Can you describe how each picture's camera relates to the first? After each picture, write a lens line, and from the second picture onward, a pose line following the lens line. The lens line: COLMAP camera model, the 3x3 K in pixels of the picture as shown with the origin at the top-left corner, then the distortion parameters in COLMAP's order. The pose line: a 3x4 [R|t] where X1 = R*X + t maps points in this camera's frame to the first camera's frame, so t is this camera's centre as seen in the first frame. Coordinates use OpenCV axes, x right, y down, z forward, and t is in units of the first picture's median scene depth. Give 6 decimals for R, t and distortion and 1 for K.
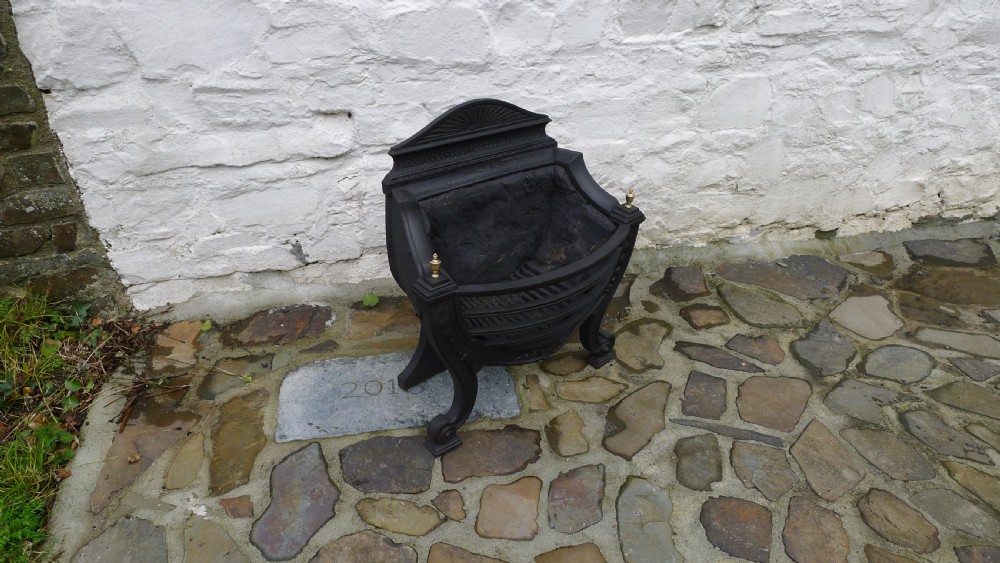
lens RADIAL K [[653.1, 0, 496.3], [0, 653.1, 276.6], [0, 0, 1]] dist [-0.061045, 0.020042]
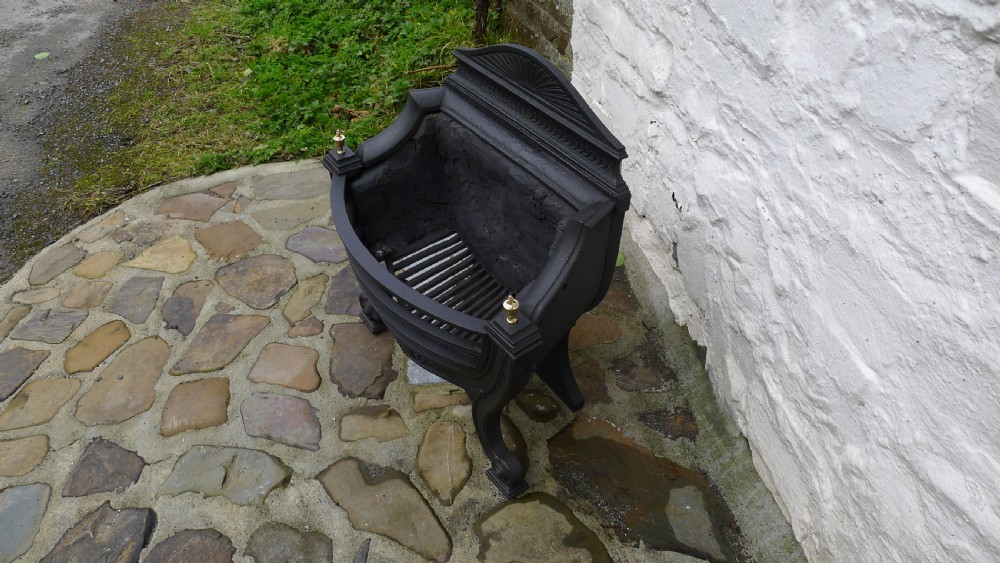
lens RADIAL K [[653.1, 0, 498.2], [0, 653.1, 285.2], [0, 0, 1]] dist [-0.061045, 0.020042]
pose [[-0.058771, 0.651681, -0.756213, 0.604483], [-0.518256, 0.627522, 0.581057, -0.447387], [0.853204, 0.426061, 0.300857, 0.756292]]
